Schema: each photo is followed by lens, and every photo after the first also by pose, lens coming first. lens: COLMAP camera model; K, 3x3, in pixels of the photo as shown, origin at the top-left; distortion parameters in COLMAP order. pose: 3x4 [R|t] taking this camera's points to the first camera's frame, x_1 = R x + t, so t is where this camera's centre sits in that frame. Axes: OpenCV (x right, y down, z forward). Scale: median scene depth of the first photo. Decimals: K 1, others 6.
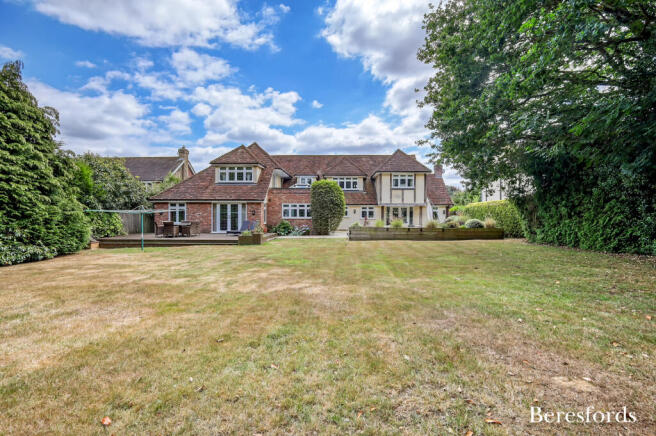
lens RADIAL K [[285.3, 0, 327.9], [0, 285.3, 217.8], [0, 0, 1]] dist [0.002102, -0.000621]
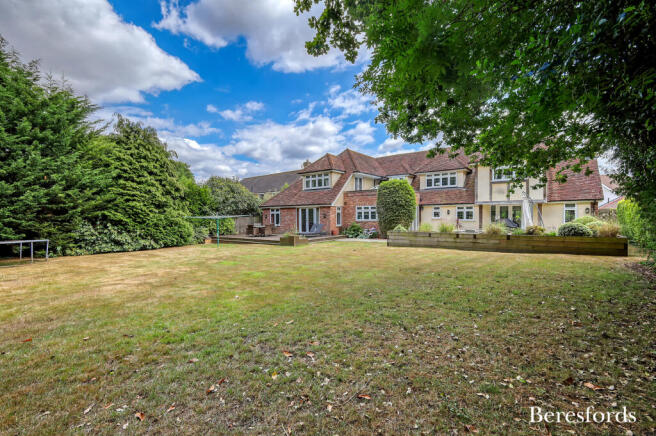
lens RADIAL K [[285.3, 0, 330.5], [0, 285.3, 220.1], [0, 0, 1]] dist [0.002102, -0.000621]
pose [[0.828744, -0.003517, -0.559616, 0.354192], [0.007797, 0.999956, 0.005263, -0.007356], [0.559573, -0.008726, 0.828735, 0.119391]]
